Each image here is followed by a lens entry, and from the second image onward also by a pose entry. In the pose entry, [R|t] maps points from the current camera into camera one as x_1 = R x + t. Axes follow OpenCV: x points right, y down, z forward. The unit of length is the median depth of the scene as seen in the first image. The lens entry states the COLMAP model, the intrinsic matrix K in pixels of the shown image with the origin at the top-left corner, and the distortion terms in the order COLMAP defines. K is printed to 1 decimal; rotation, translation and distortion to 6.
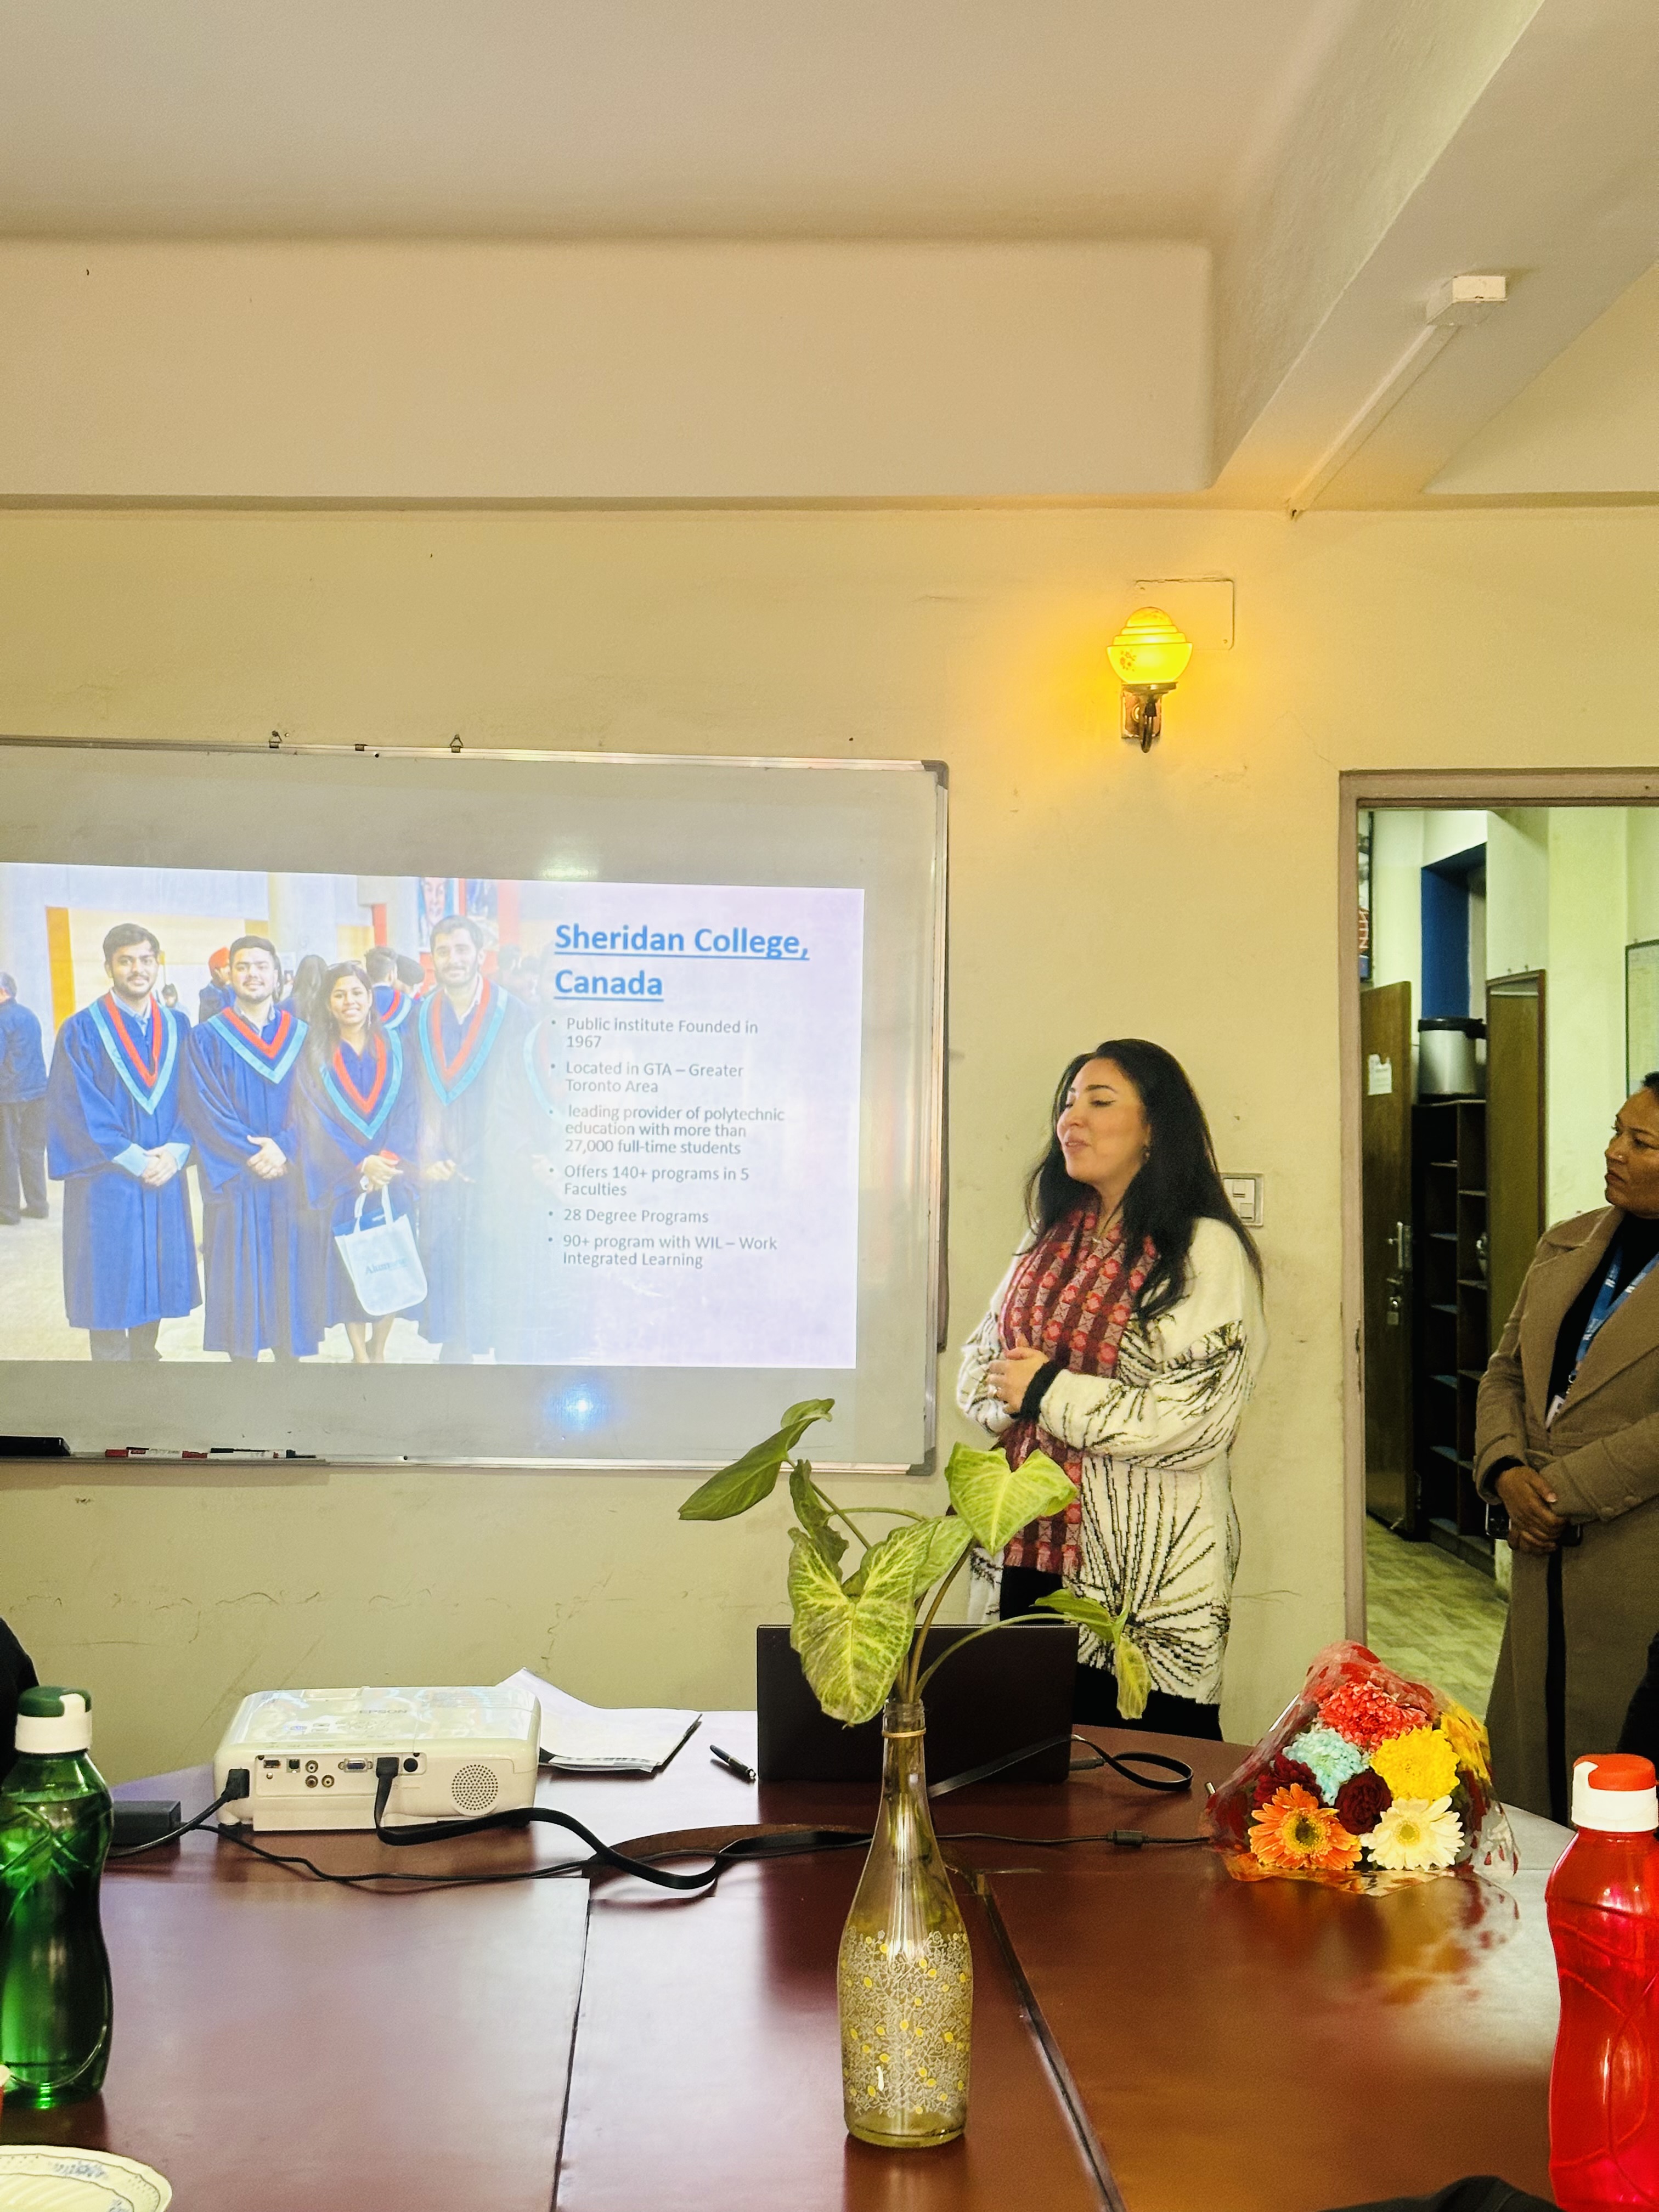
lens RADIAL K [[3102.6, 0, 829.5], [0, 3102.6, 1106.0], [0, 0, 1]] dist [0.292239, -0.724323]
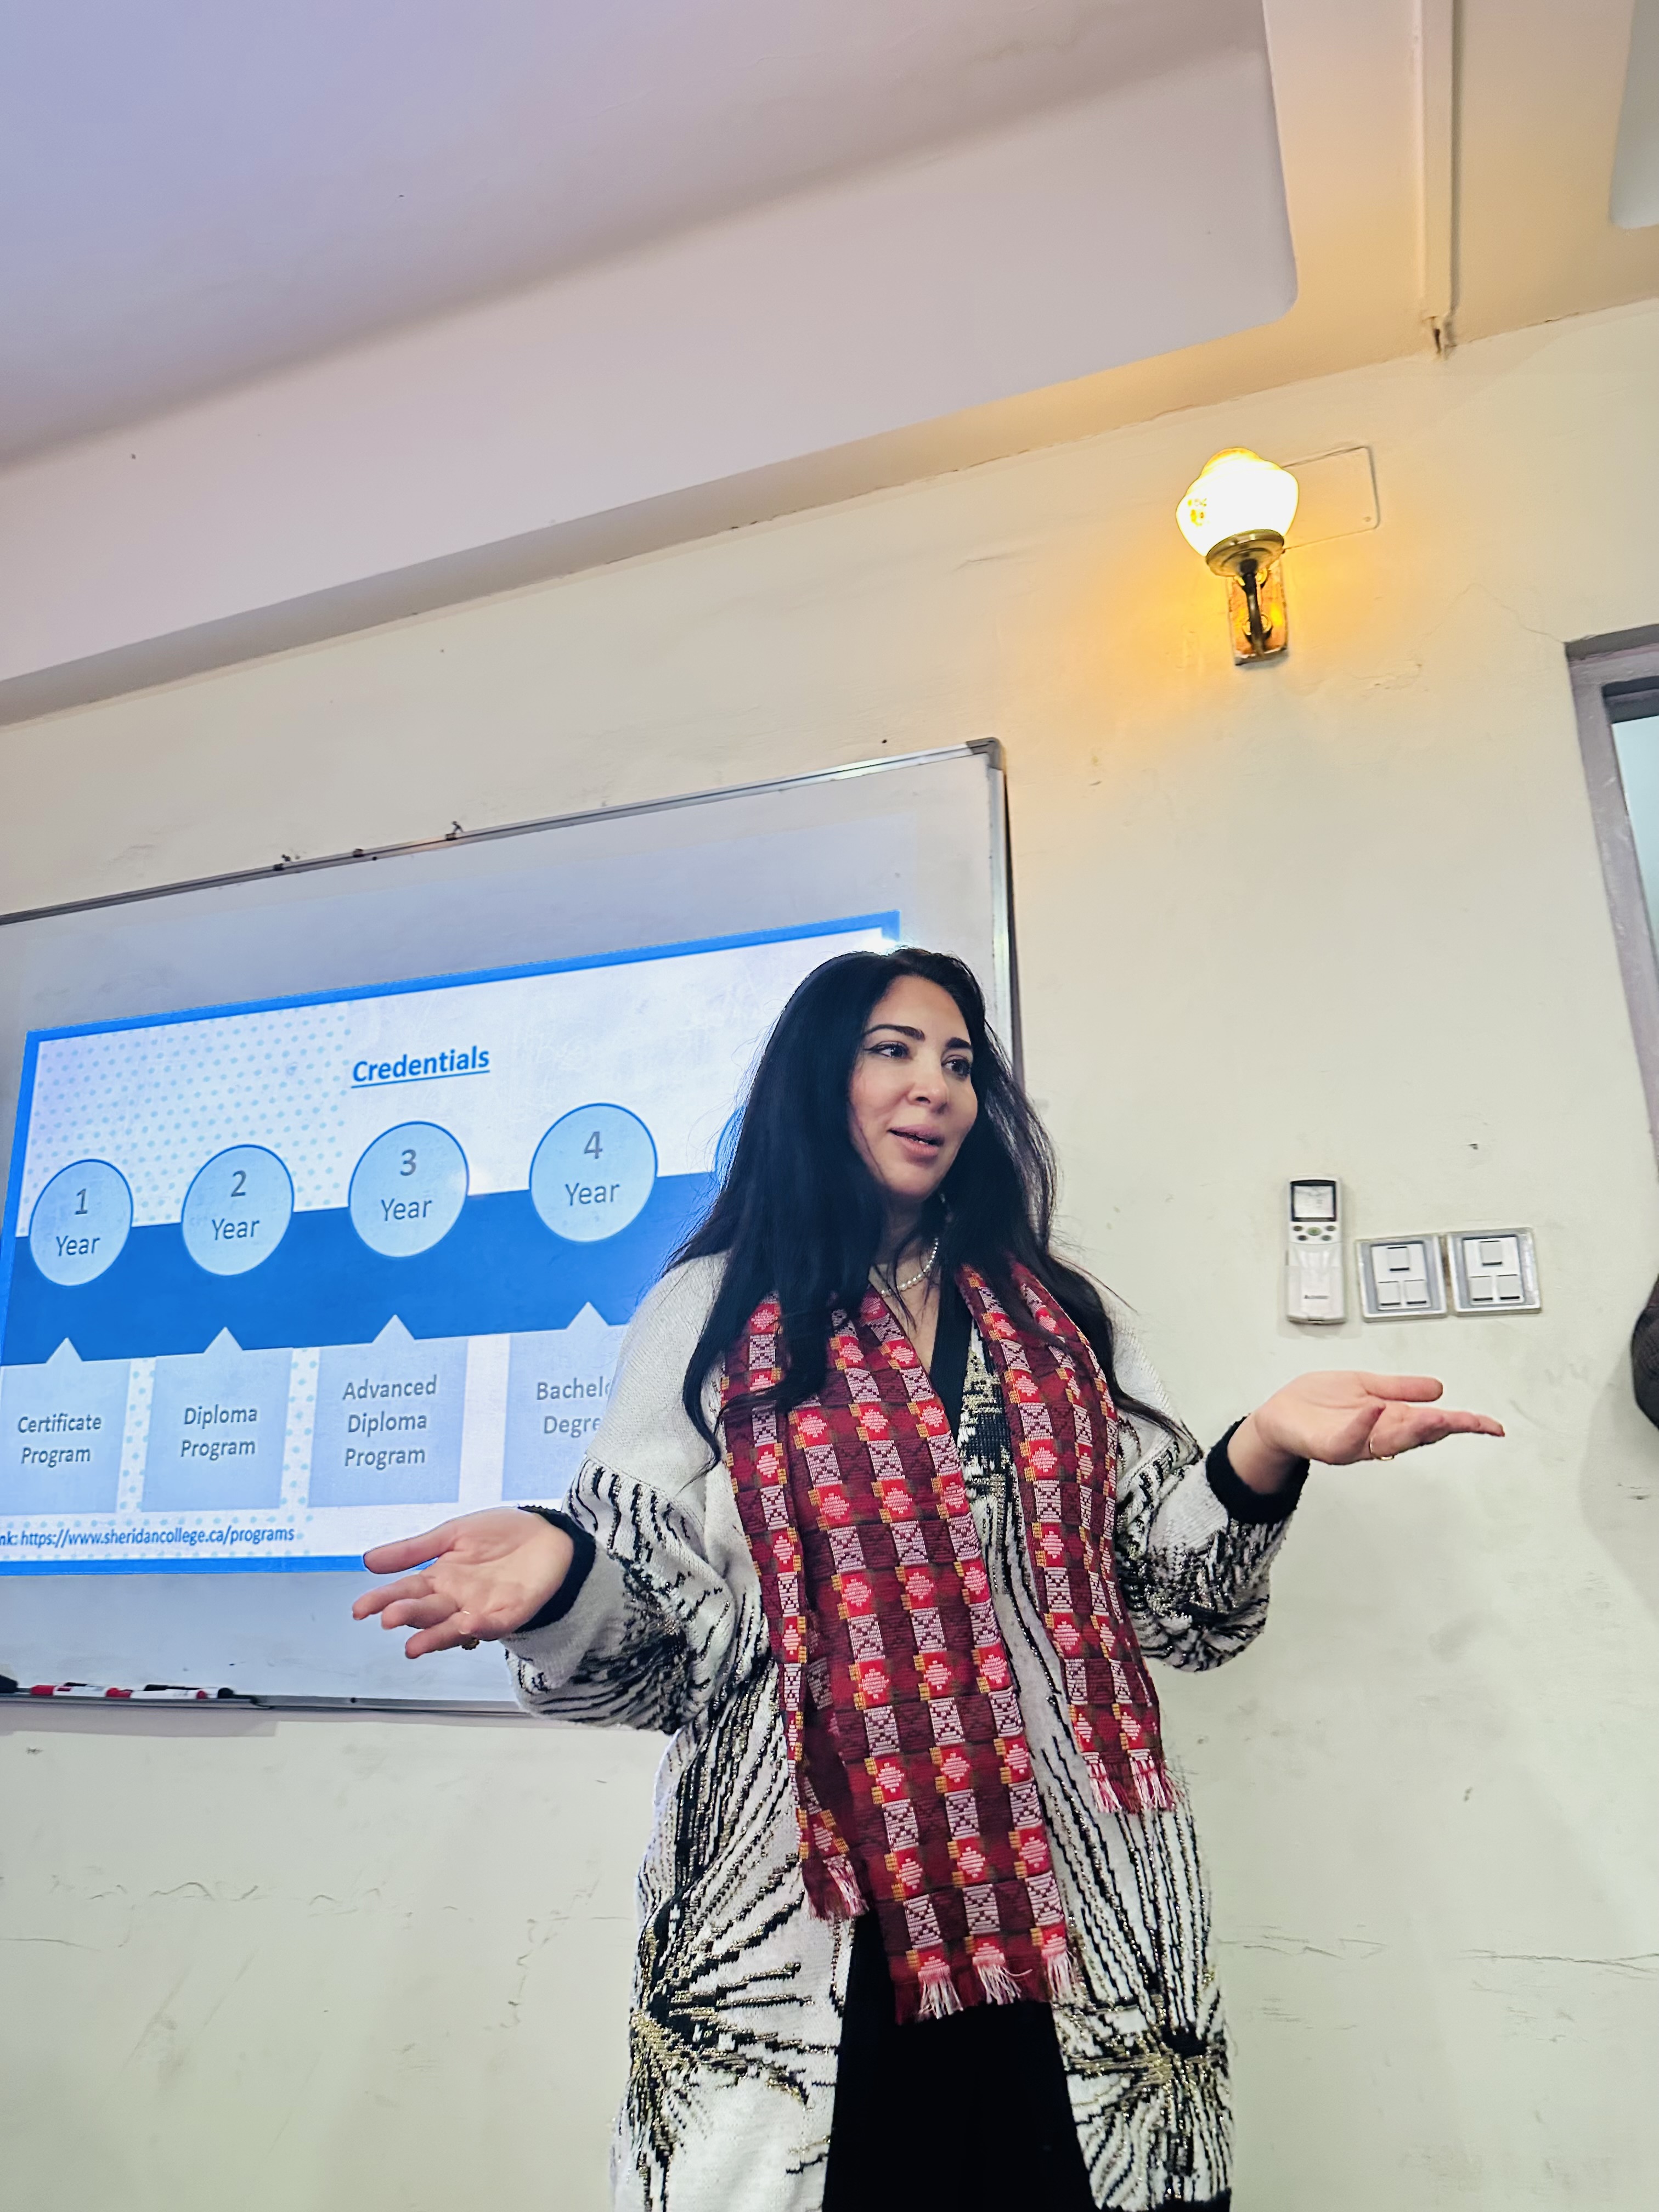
lens RADIAL K [[1550.1, 0, 802.1], [0, 1550.1, 1110.3], [0, 0, 1]] dist [0.115177, -0.213011]
pose [[0.937865, -0.117451, -0.326520, 0.106681], [0.042297, 0.972653, -0.228378, 0.063812], [0.344414, 0.200377, 0.917185, 0.647634]]
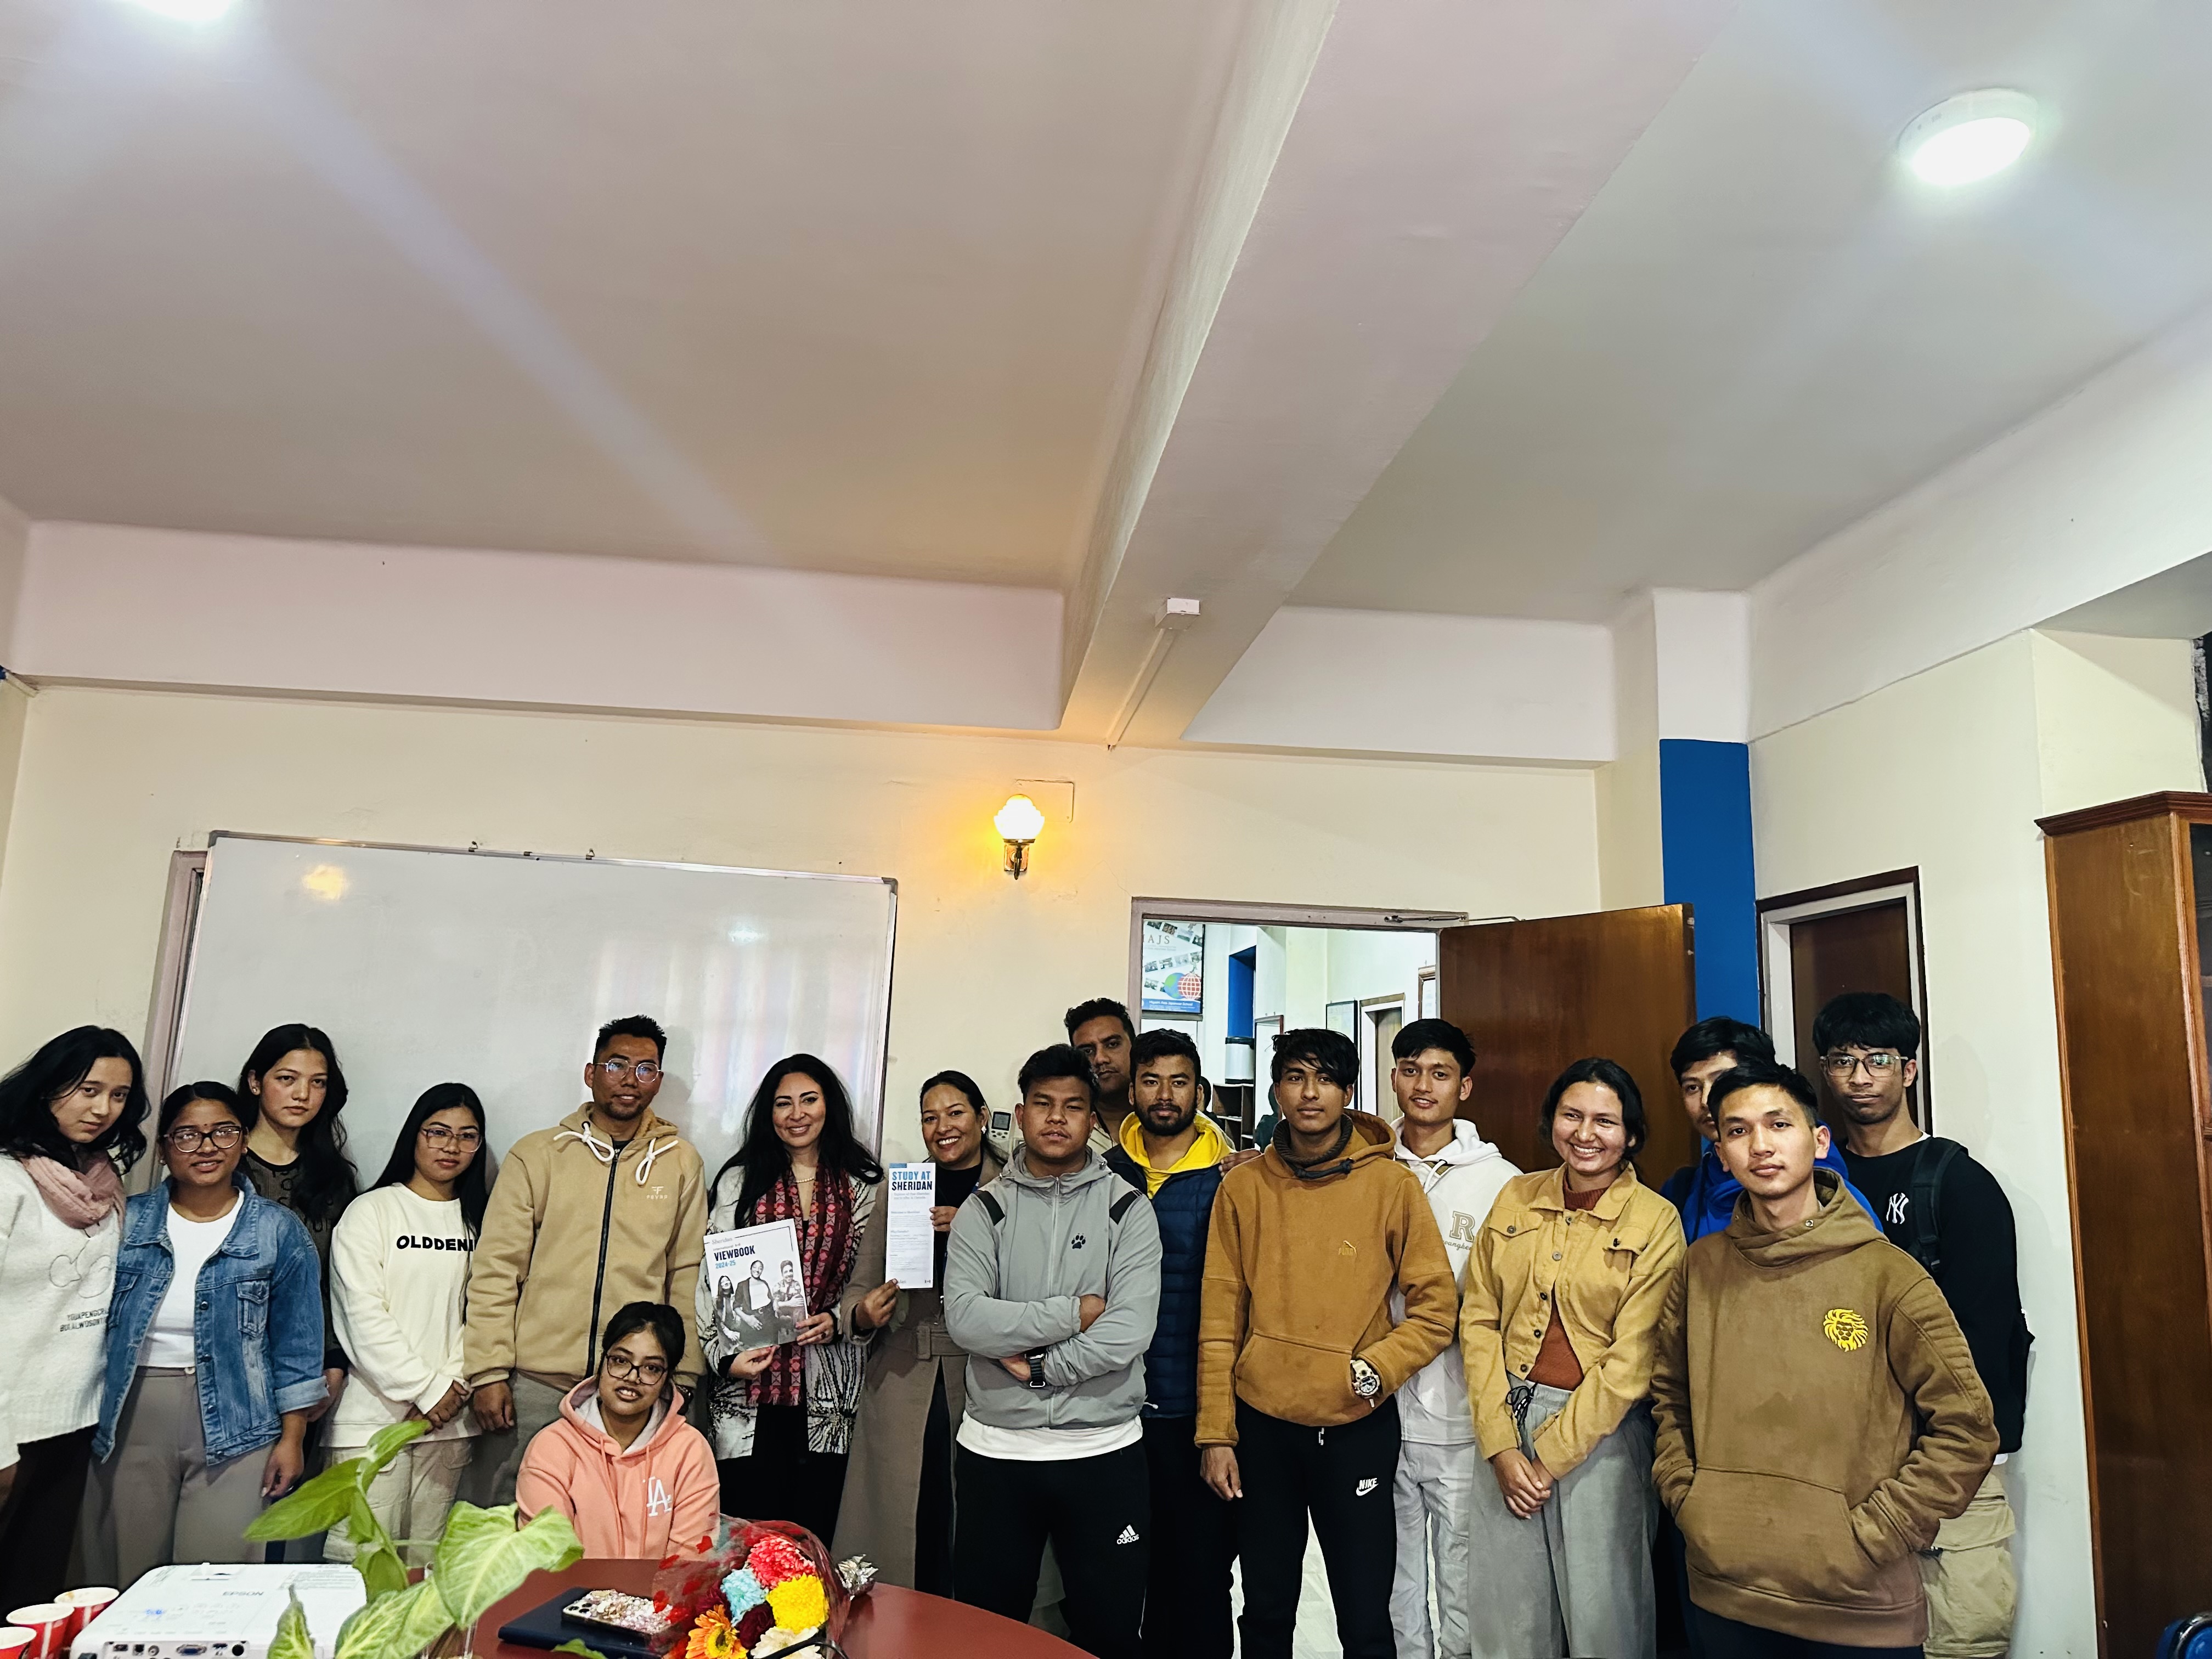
lens RADIAL K [[1554.8, 0, 1106.0], [0, 1554.8, 829.5], [0, 0, 1]] dist [0.029838, -0.000527]
pose [[0.995741, 0.050462, 0.077153, 0.082494], [-0.038493, 0.988023, -0.149426, -0.017726], [-0.083770, 0.145820, 0.985758, 0.176088]]
